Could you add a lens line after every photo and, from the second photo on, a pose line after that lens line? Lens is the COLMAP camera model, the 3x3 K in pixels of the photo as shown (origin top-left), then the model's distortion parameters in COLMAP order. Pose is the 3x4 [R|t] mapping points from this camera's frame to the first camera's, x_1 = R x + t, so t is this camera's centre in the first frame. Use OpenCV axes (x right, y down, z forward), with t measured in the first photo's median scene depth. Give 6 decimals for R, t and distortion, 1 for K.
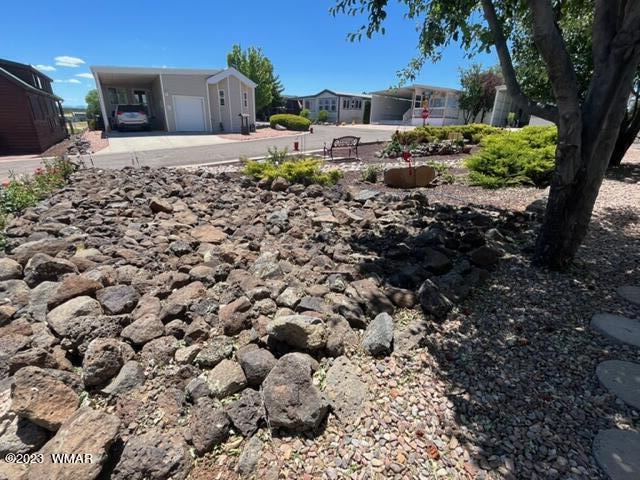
lens RADIAL K [[304.0, 0, 321.8], [0, 304.0, 241.5], [0, 0, 1]] dist [-0.003178, 0.000181]
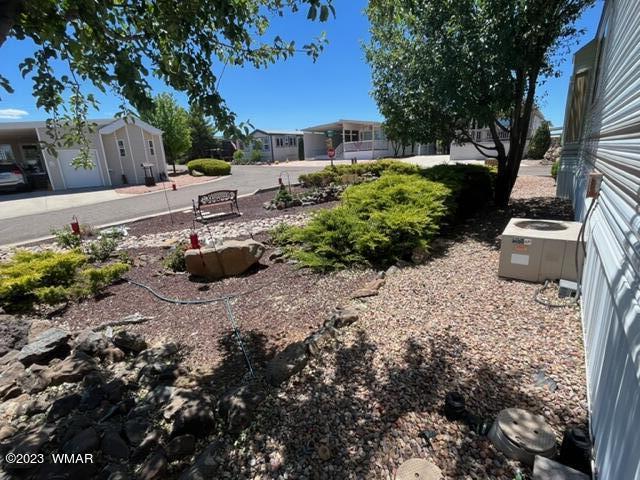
lens RADIAL K [[304.0, 0, 321.8], [0, 304.0, 241.5], [0, 0, 1]] dist [-0.003178, 0.000181]
pose [[0.989574, -0.099908, 0.103736, 0.130371], [0.109491, 0.989794, -0.091207, -0.048327], [-0.093565, 0.101615, 0.990414, 0.075580]]
